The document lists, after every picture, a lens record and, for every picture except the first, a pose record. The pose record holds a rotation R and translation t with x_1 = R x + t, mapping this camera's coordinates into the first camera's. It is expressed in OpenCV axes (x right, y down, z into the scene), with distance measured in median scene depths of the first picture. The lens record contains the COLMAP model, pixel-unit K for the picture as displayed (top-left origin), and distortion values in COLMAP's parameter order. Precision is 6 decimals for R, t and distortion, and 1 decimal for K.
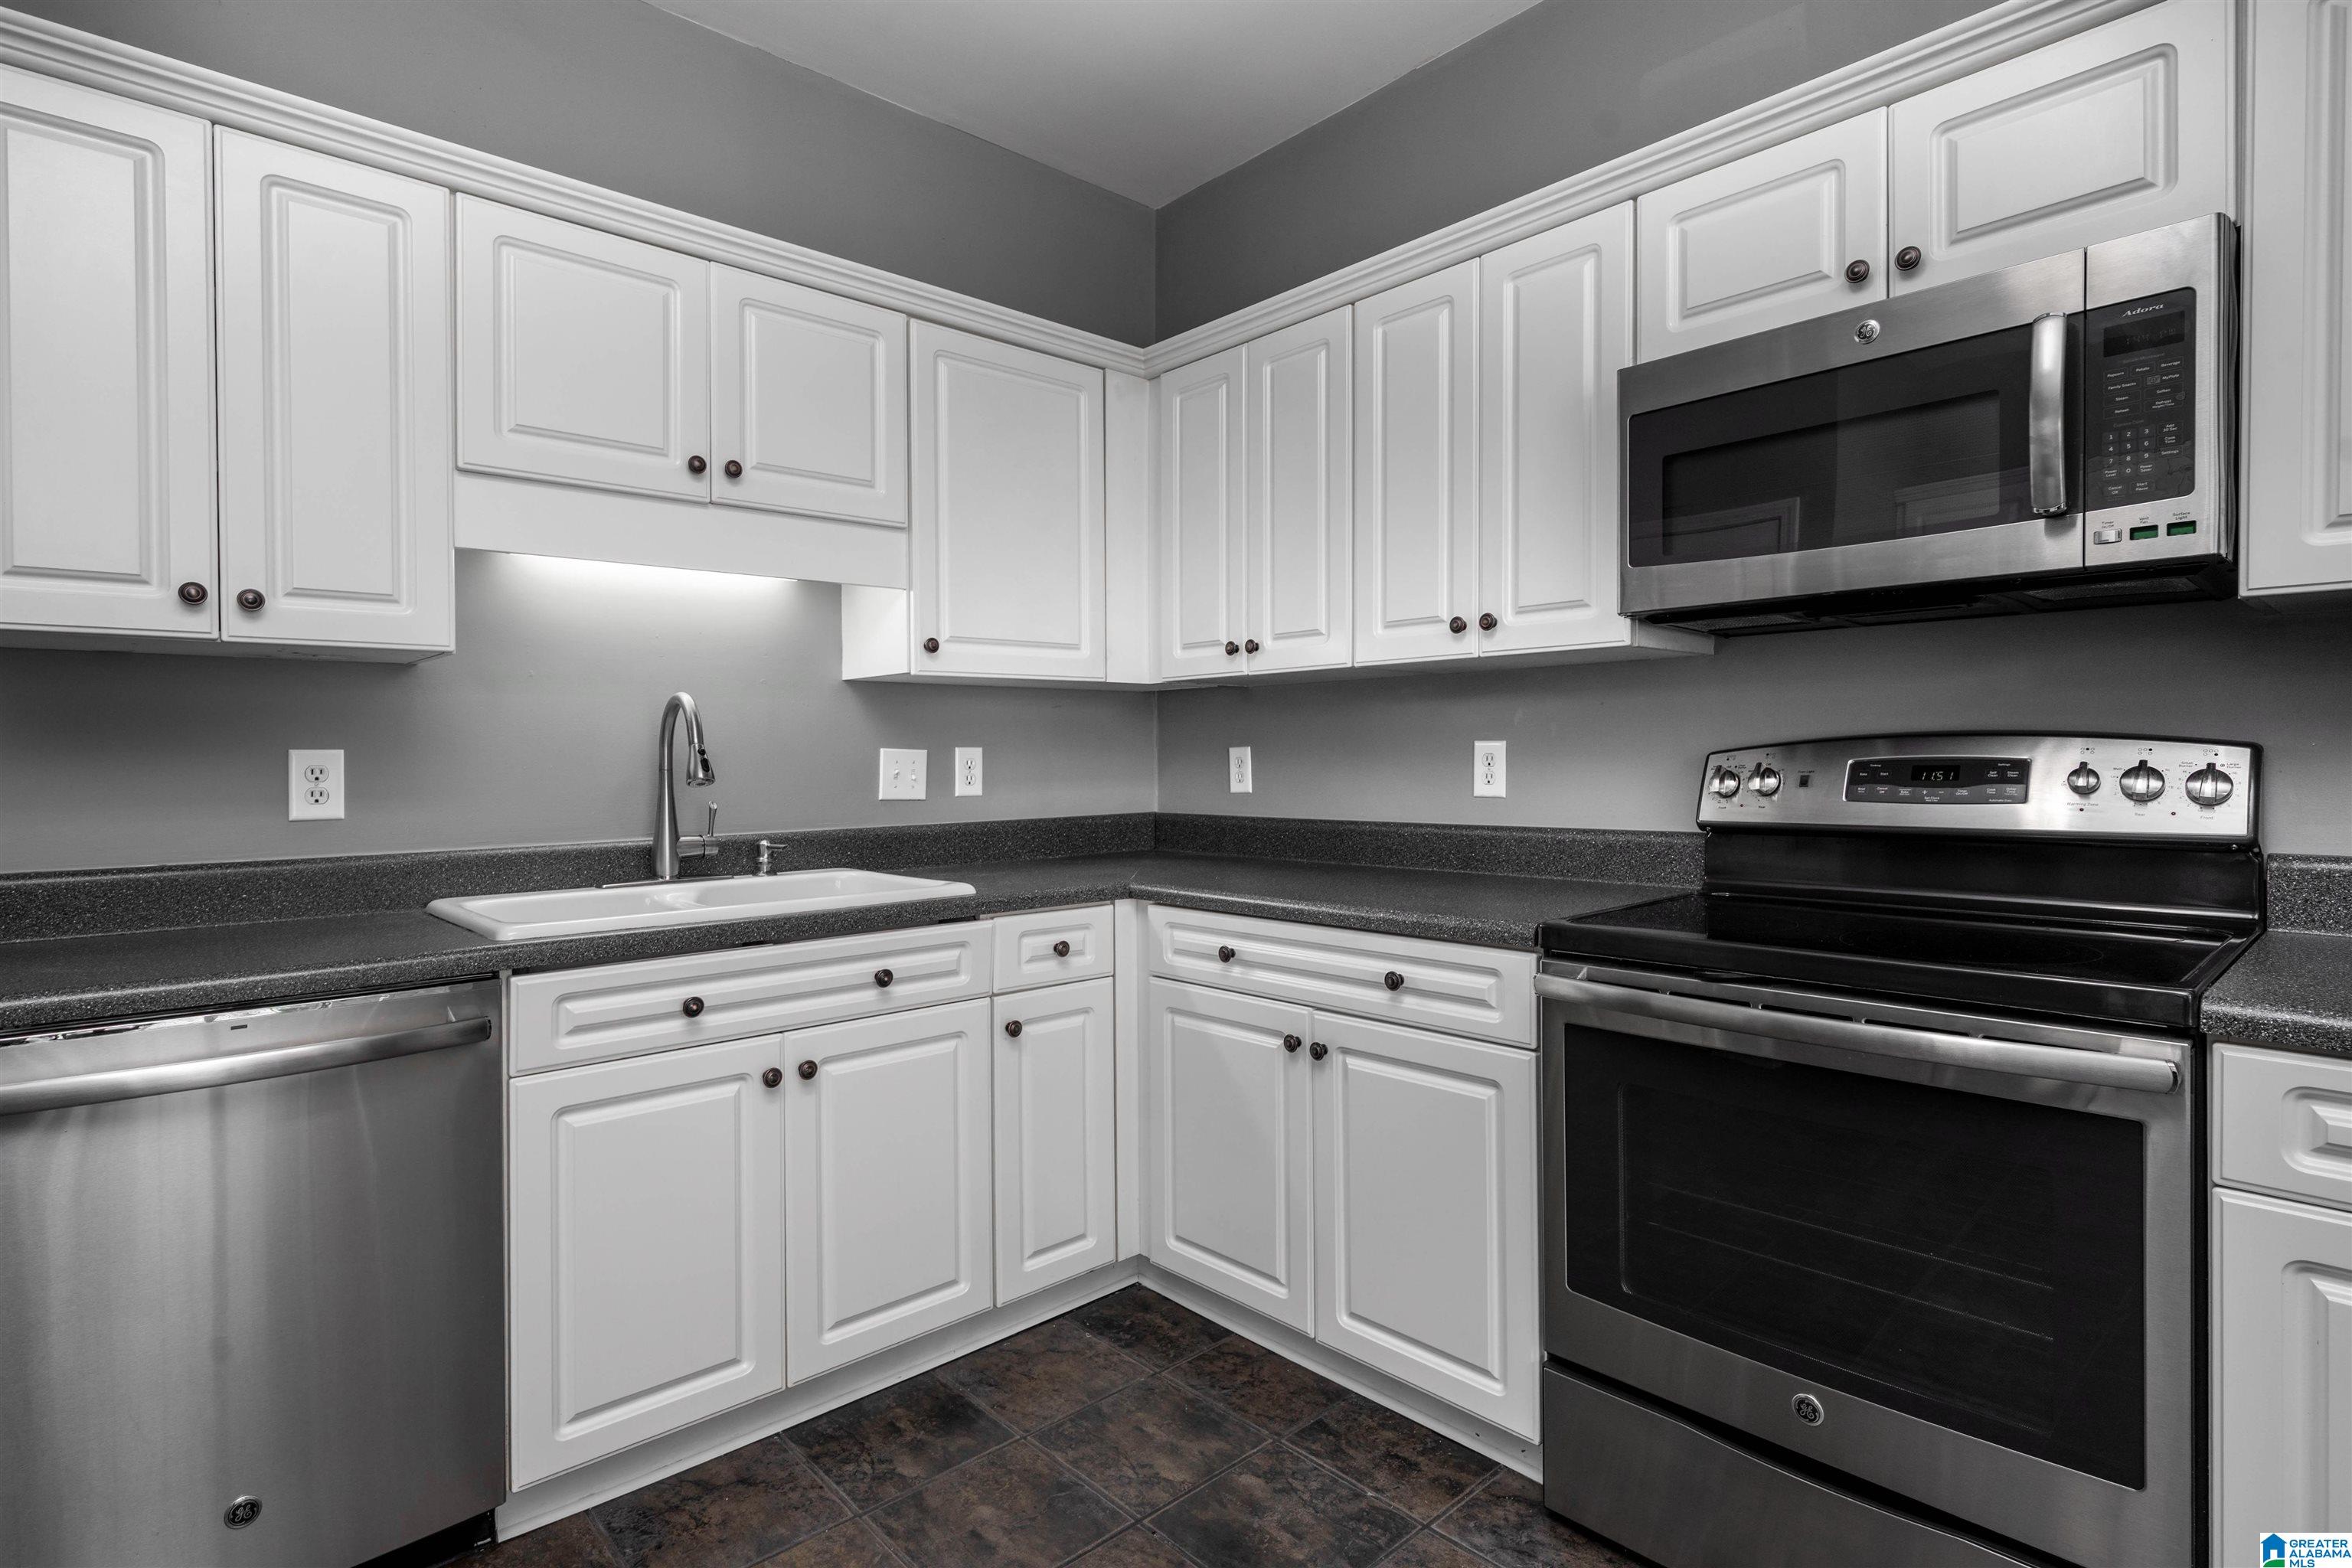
lens RADIAL K [[1153.8, 0, 1183.2], [0, 1153.8, 772.0], [0, 0, 1]] dist [-0.000394, 0.000386]
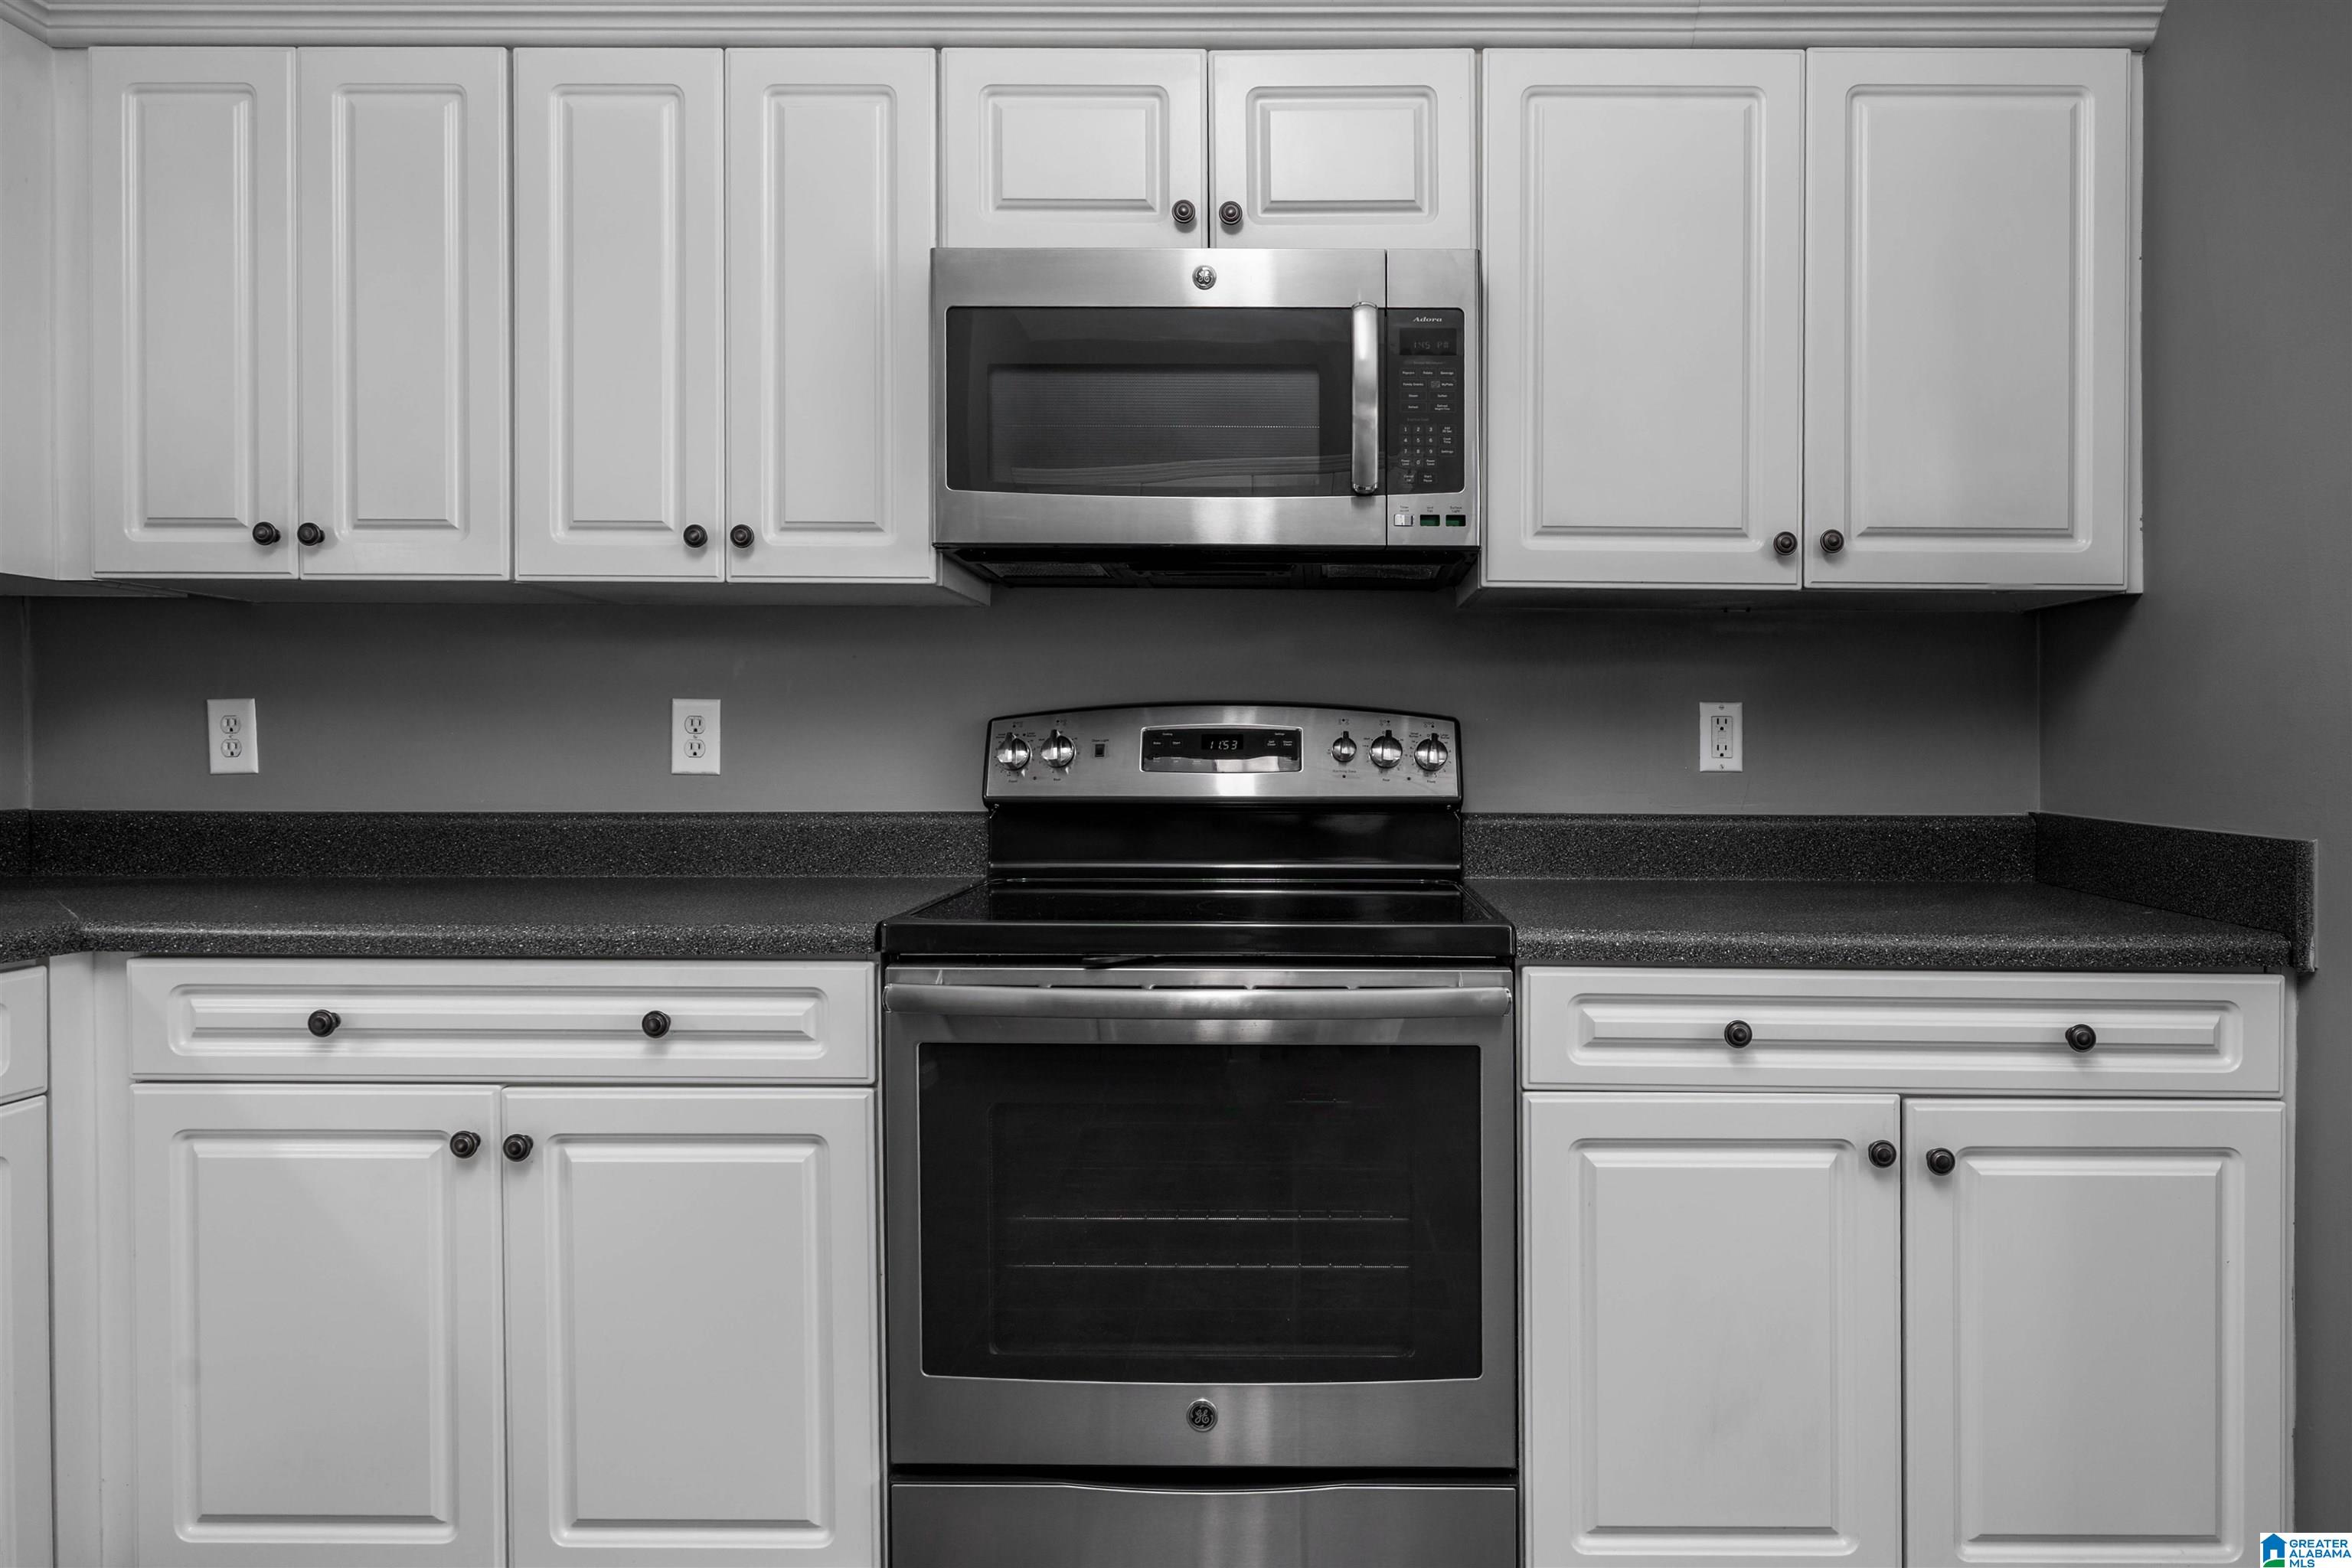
lens RADIAL K [[1435.9, 0, 1248.1], [0, 1435.9, 766.9], [0, 0, 1]] dist [0.000208, 0.001492]
pose [[0.688357, 0.006680, 0.725342, -0.207327], [-0.003039, 0.999975, -0.006326, 0.027683], [-0.725366, 0.002150, 0.688360, 0.130042]]
